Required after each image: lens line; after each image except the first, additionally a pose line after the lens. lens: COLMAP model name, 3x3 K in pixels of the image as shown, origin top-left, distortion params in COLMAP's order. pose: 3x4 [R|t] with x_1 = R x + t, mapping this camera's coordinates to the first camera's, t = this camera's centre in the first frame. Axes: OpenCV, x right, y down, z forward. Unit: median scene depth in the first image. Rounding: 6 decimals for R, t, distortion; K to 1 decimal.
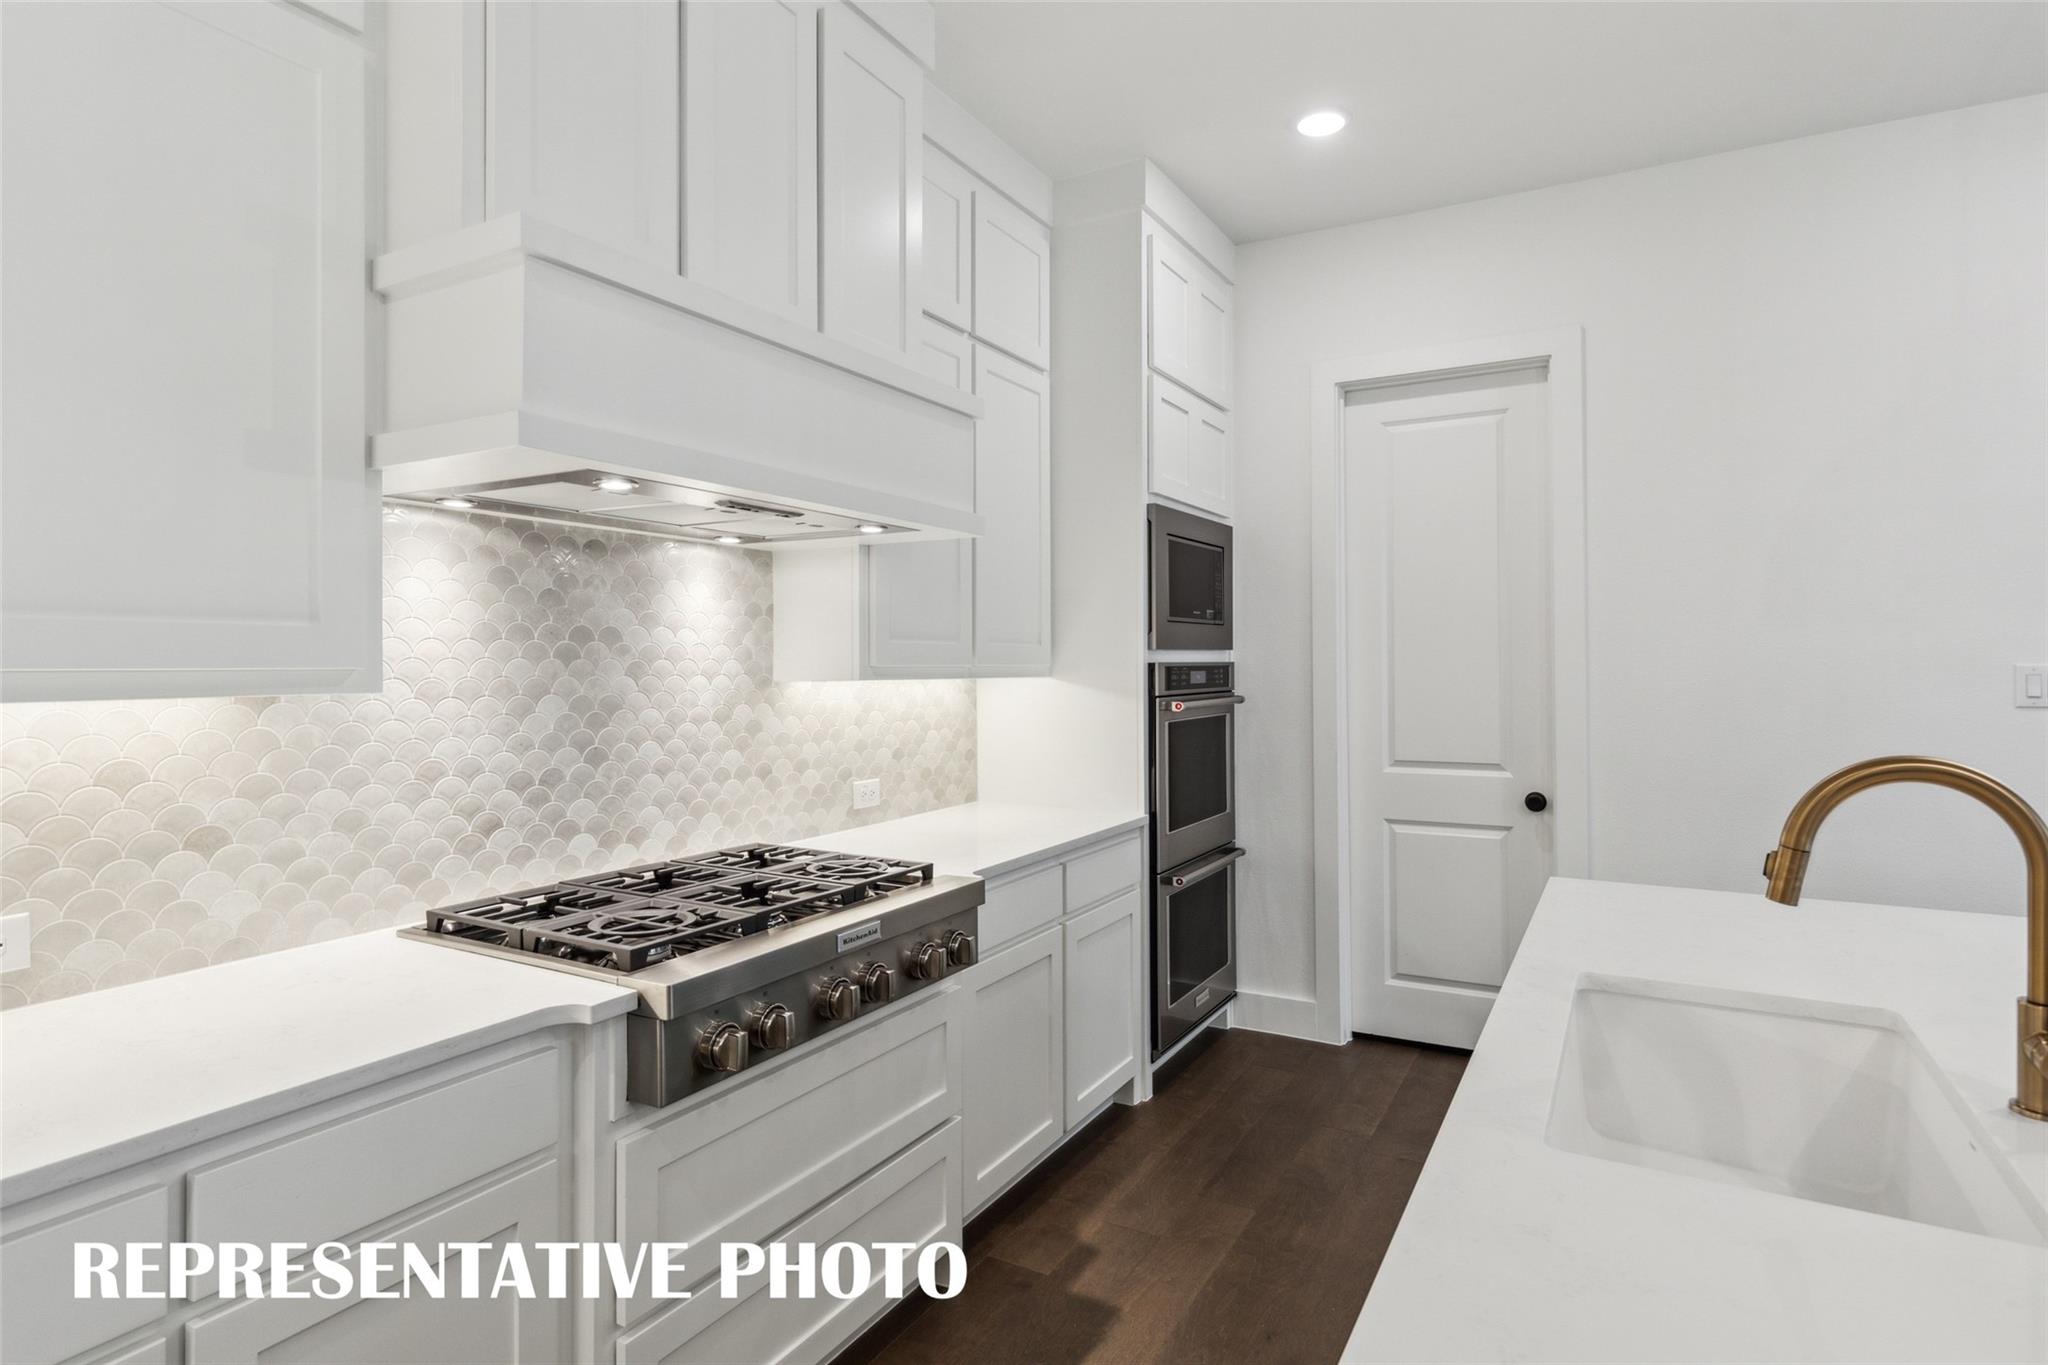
lens RADIAL K [[1068.1, 0, 1029.3], [0, 1068.1, 650.6], [0, 0, 1]] dist [-0.003407, -0.001225]
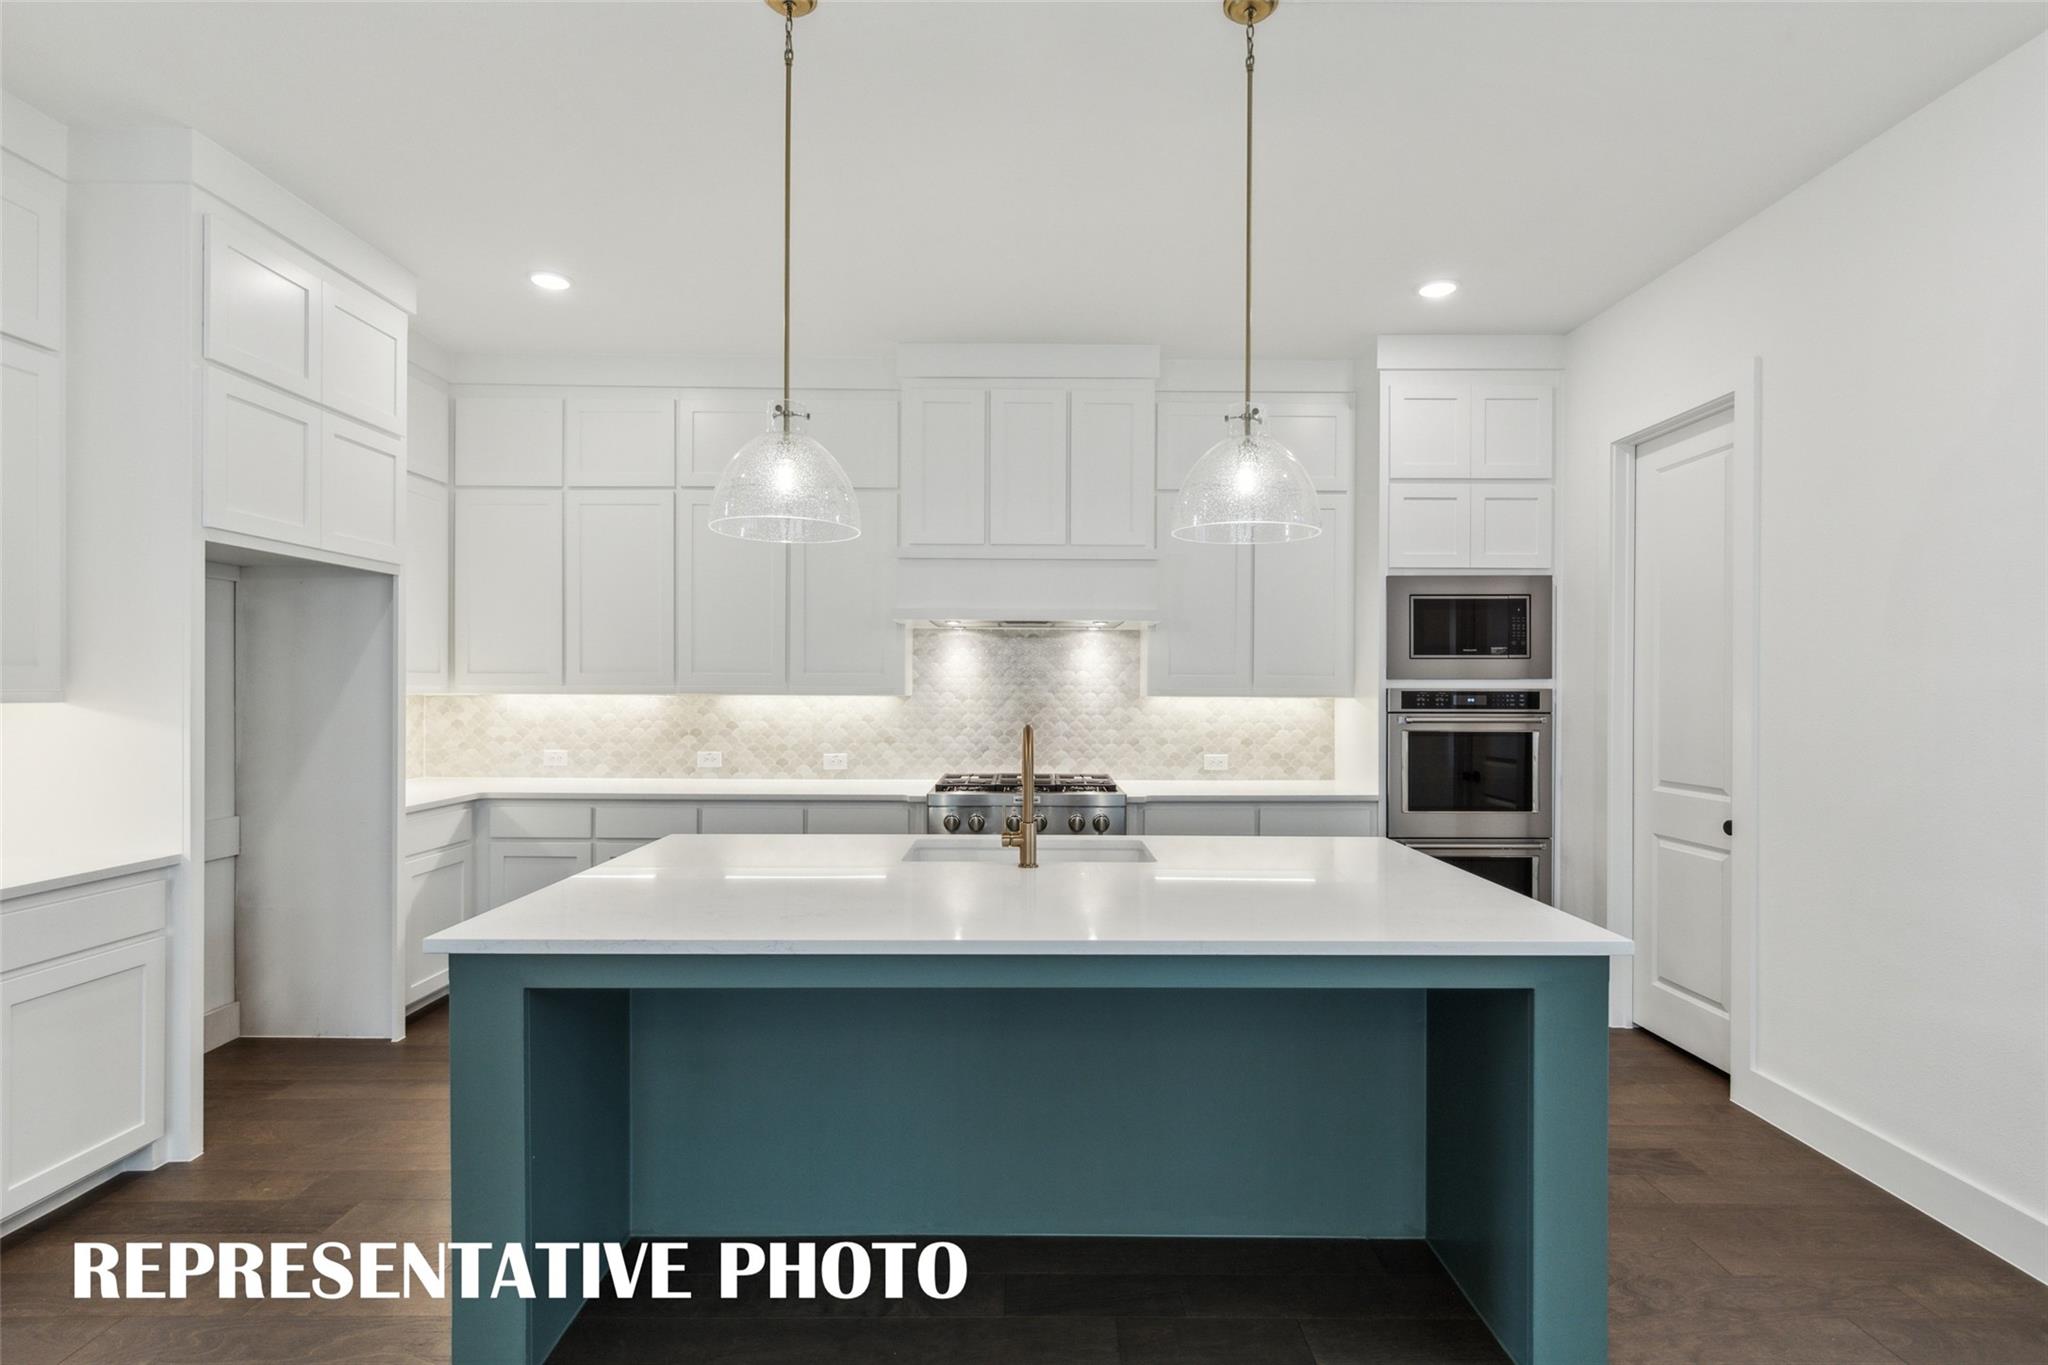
lens RADIAL K [[985.3, 0, 1029.4], [0, 985.3, 687.8], [0, 0, 1]] dist [-0.002549, -0.000495]
pose [[0.502102, 0.007634, -0.864774, 1.367148], [0.004937, 0.999919, 0.011693, -0.010080], [0.864794, -0.010141, 0.502024, -0.089863]]
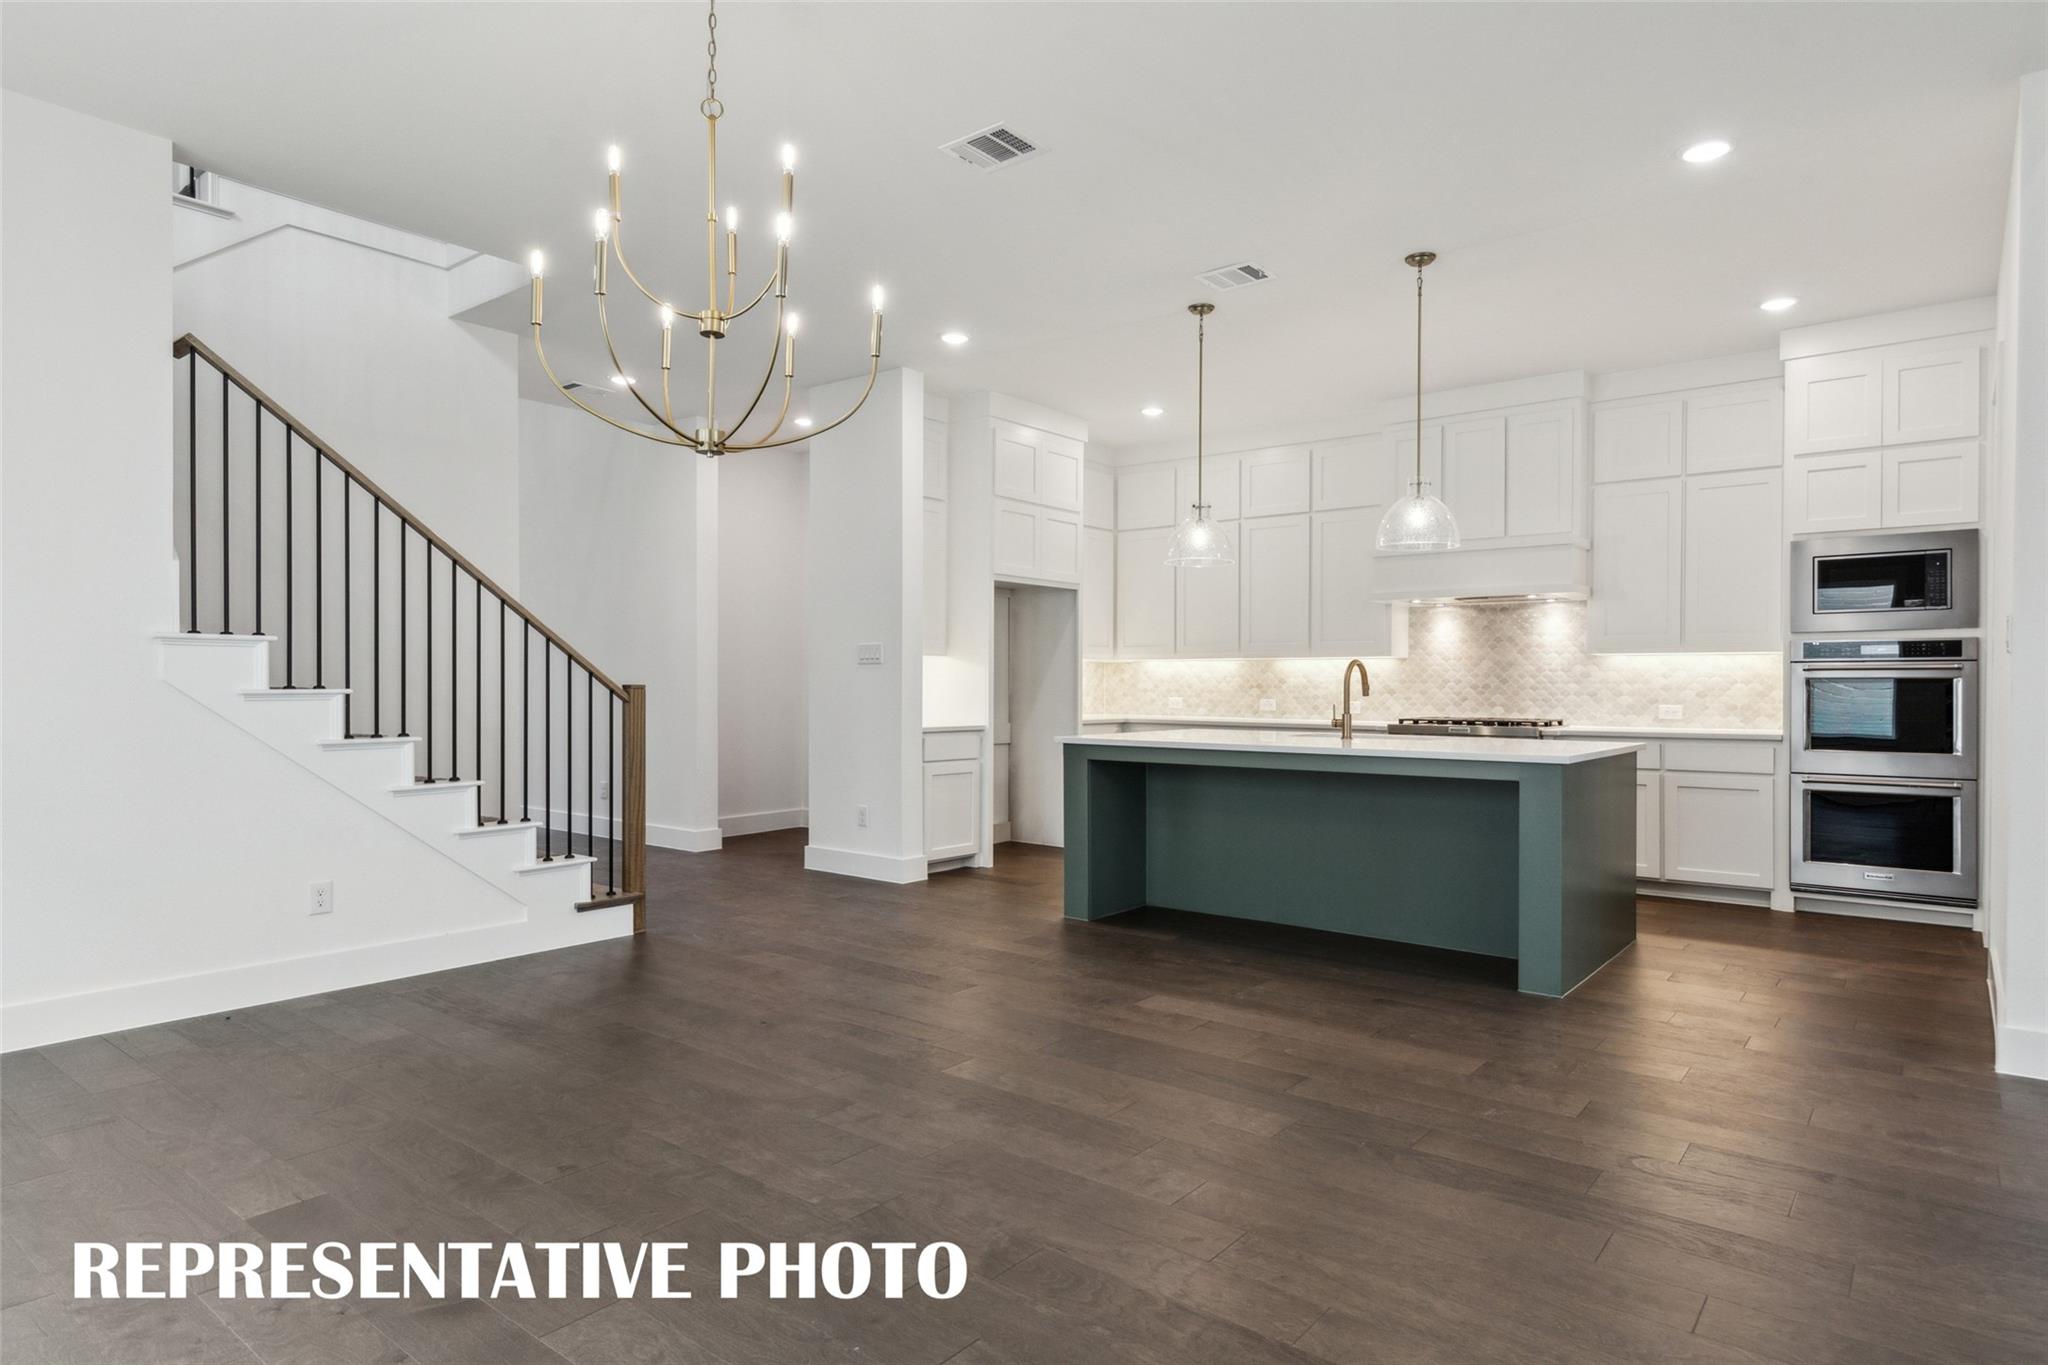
lens RADIAL K [[1163.0, 0, 1017.8], [0, 1163.0, 688.2], [0, 0, 1]] dist [0.005373, -0.000112]
pose [[-0.165704, 0.005654, -0.986159, 2.769032], [0.009259, 0.999948, 0.004177, 0.087047], [0.986132, -0.008439, -0.165748, 0.197190]]
